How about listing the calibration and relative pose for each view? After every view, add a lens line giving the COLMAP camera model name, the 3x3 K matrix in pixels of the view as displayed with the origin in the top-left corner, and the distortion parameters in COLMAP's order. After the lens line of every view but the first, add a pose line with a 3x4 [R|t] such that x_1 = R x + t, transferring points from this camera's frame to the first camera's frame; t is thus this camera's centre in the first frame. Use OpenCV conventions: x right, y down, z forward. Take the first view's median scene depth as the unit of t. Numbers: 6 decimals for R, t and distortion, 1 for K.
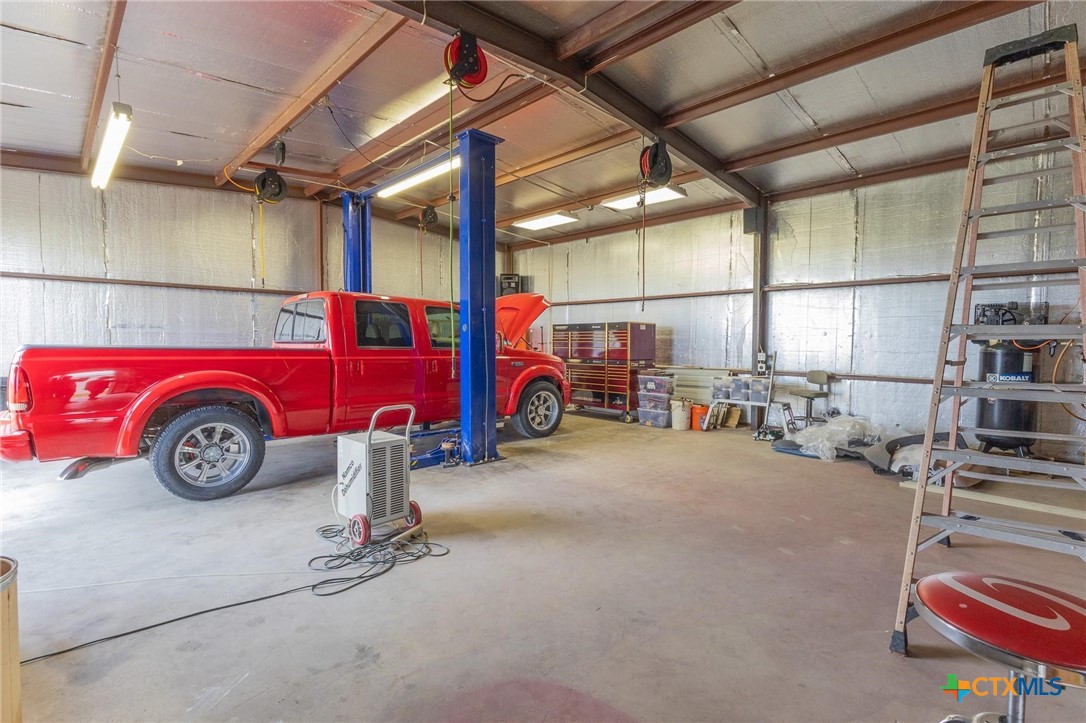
lens RADIAL K [[502.6, 0, 548.8], [0, 502.6, 361.3], [0, 0, 1]] dist [-0.000126, 0.002430]
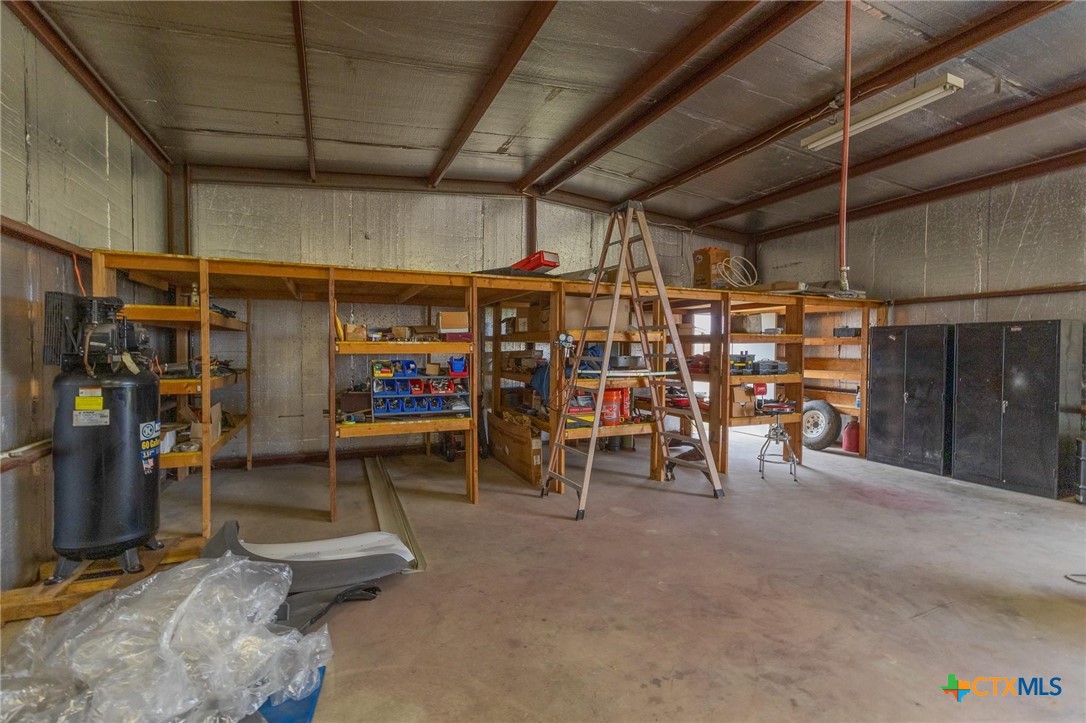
lens RADIAL K [[502.6, 0, 548.8], [0, 502.6, 361.3], [0, 0, 1]] dist [-0.000126, 0.002430]
pose [[-0.932279, -0.010716, 0.361582, 0.324723], [0.013077, 0.997909, 0.063293, -0.104156], [-0.361504, 0.063735, -0.930190, 1.814769]]
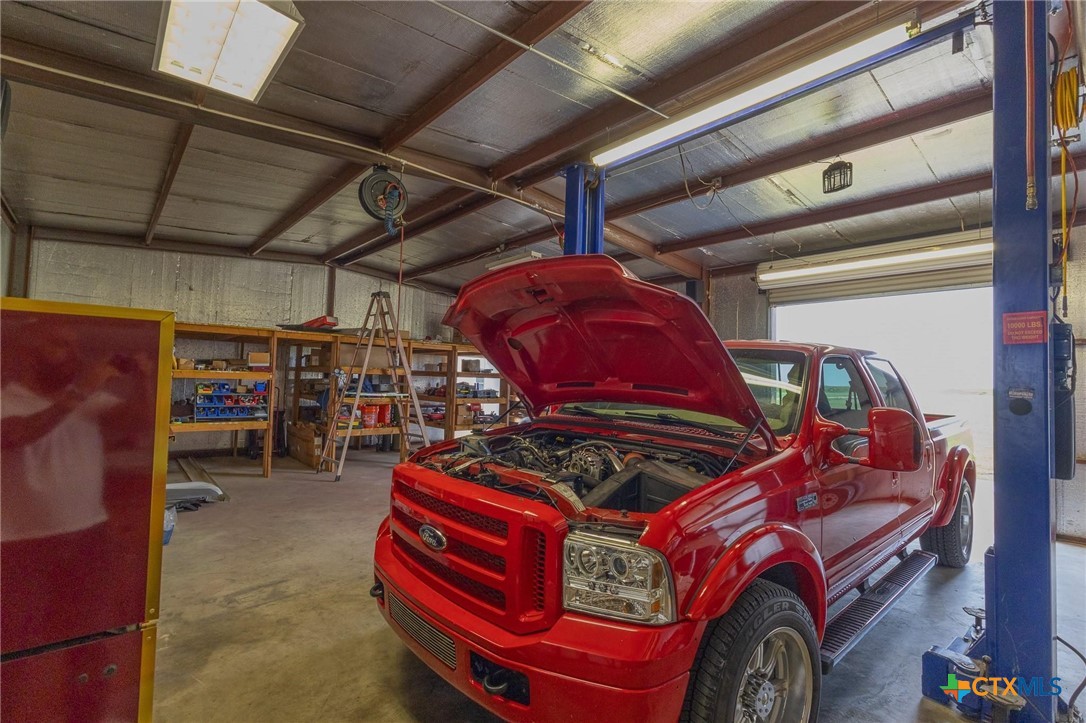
lens RADIAL K [[502.6, 0, 548.8], [0, 502.6, 361.3], [0, 0, 1]] dist [-0.000126, 0.002430]
pose [[-0.997995, -0.026241, 0.057594, -0.182867], [-0.026294, 0.999654, -0.000149, -0.142740], [-0.057570, -0.001663, -0.998340, 2.536866]]
